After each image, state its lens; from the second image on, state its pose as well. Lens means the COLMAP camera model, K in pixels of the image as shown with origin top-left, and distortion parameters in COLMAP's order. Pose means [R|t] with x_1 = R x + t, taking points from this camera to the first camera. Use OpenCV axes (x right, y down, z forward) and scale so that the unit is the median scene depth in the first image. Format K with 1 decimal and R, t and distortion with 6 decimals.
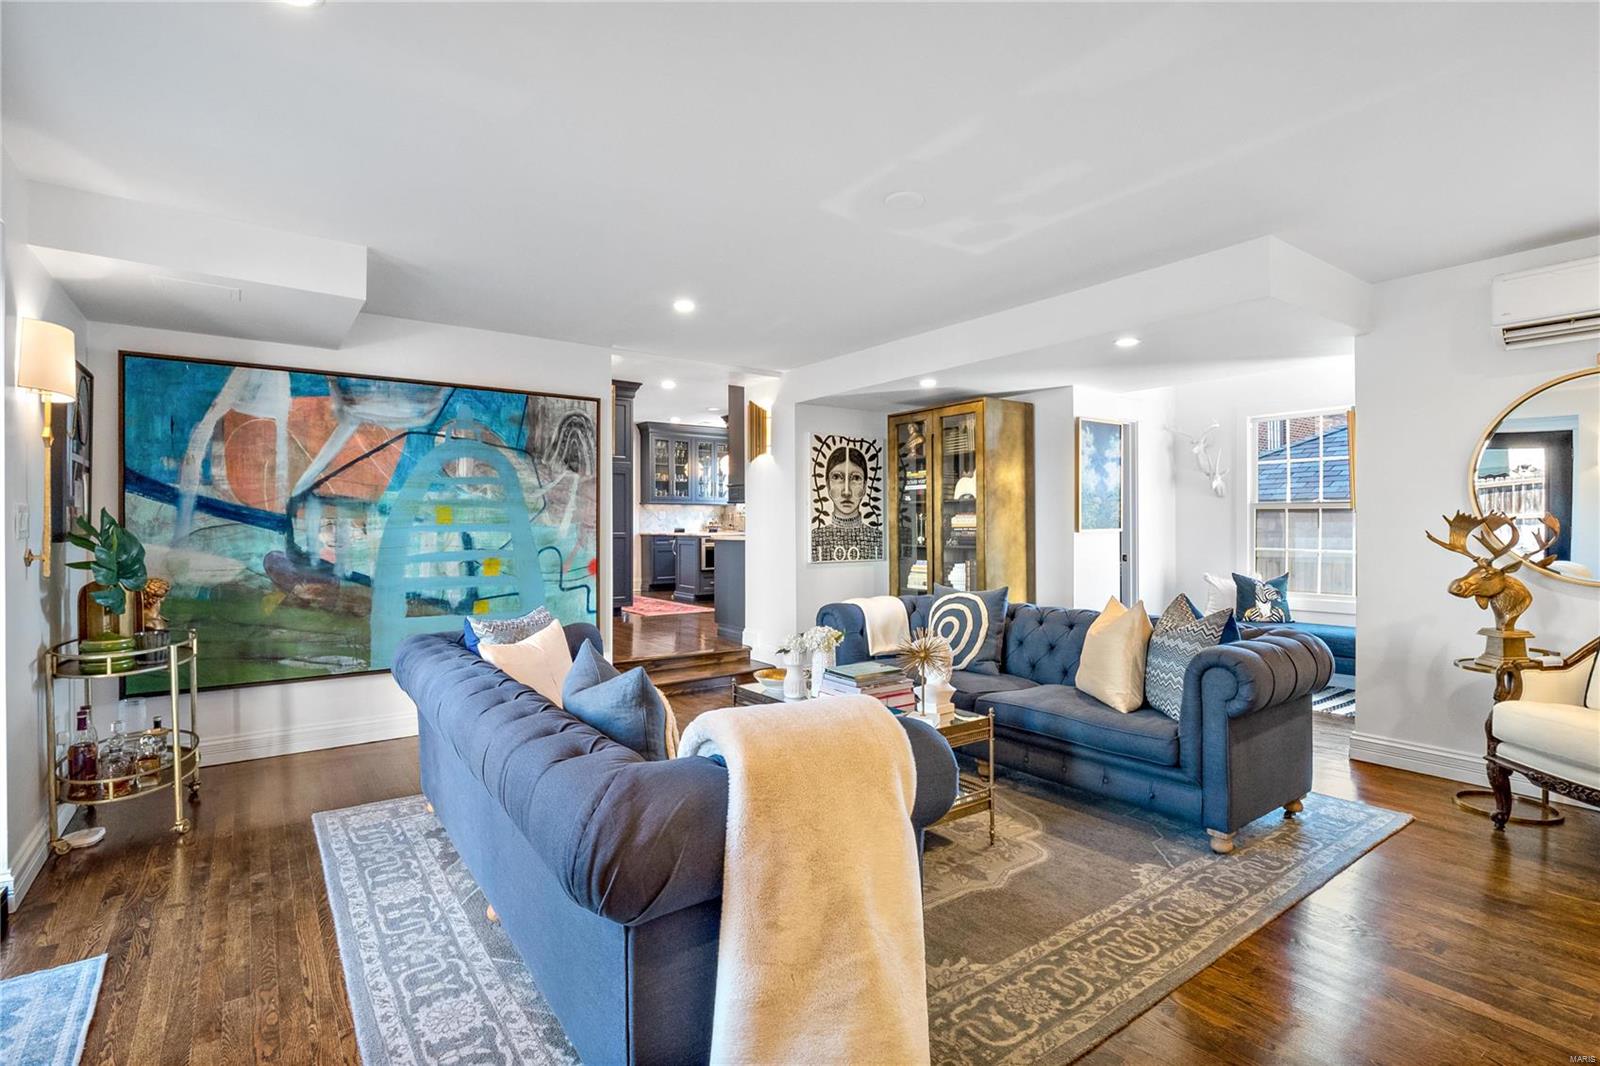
lens RADIAL K [[751.8, 0, 800.0], [0, 751.8, 533.0], [0, 0, 1]] dist [0.003007, -0.016876]
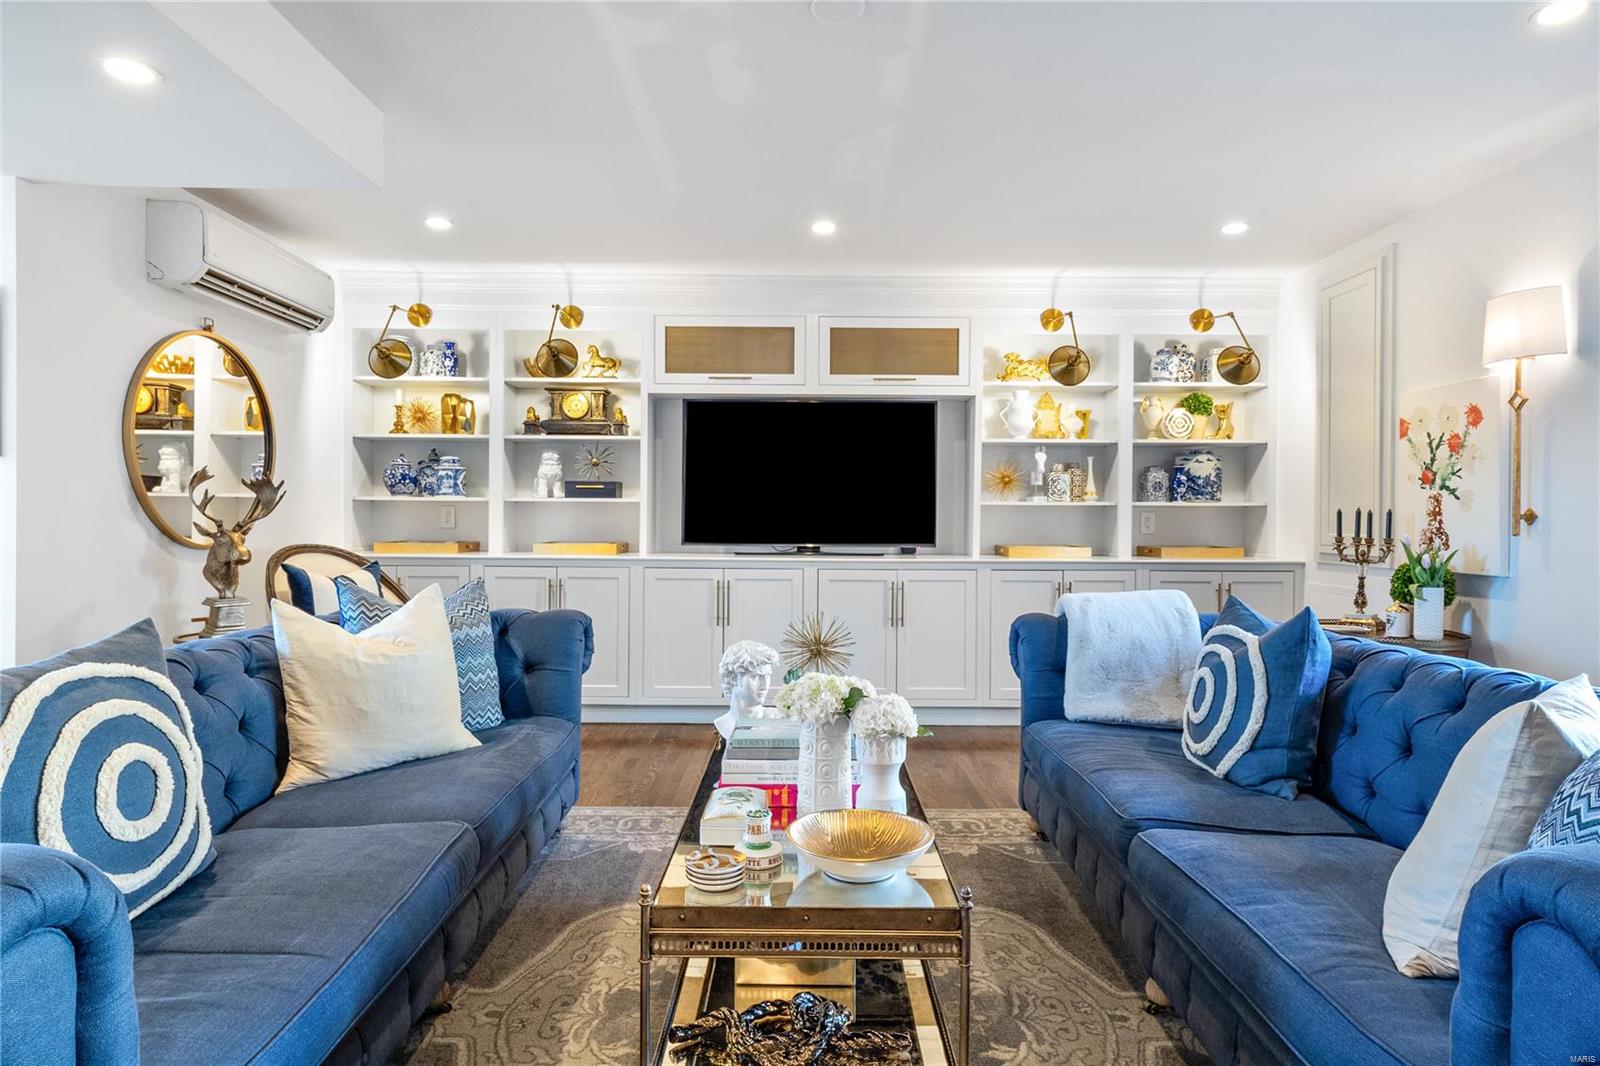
lens RADIAL K [[891.4, 0, 806.2], [0, 891.4, 526.5], [0, 0, 1]] dist [0.003306, 0.000169]
pose [[-0.813877, -0.006167, 0.581005, -0.203674], [0.001534, 0.999917, 0.012763, 0.020728], [-0.581035, 0.011278, -0.813800, 1.062736]]
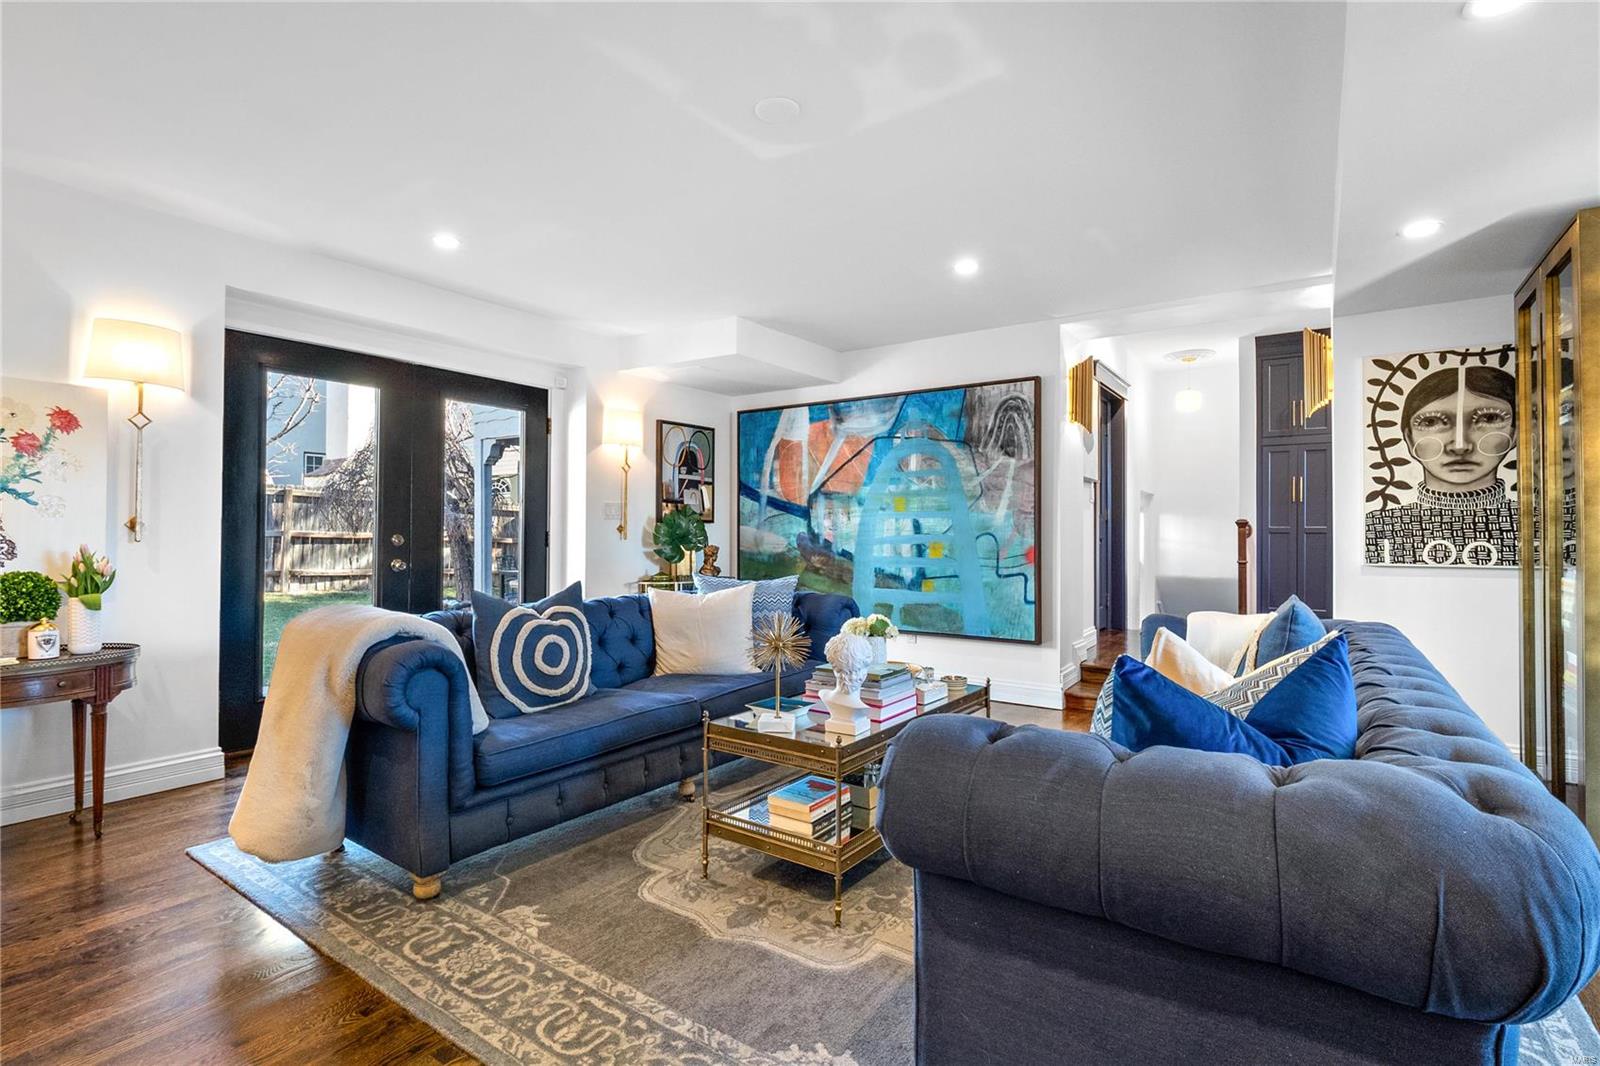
lens RADIAL K [[751.8, 0, 800.0], [0, 751.8, 533.0], [0, 0, 1]] dist [0.003007, -0.016876]
pose [[0.328286, 0.001485, -0.944577, 0.594468], [-0.011168, 0.999935, -0.002310, 0.025818], [0.944512, 0.011307, 0.328282, 0.466493]]
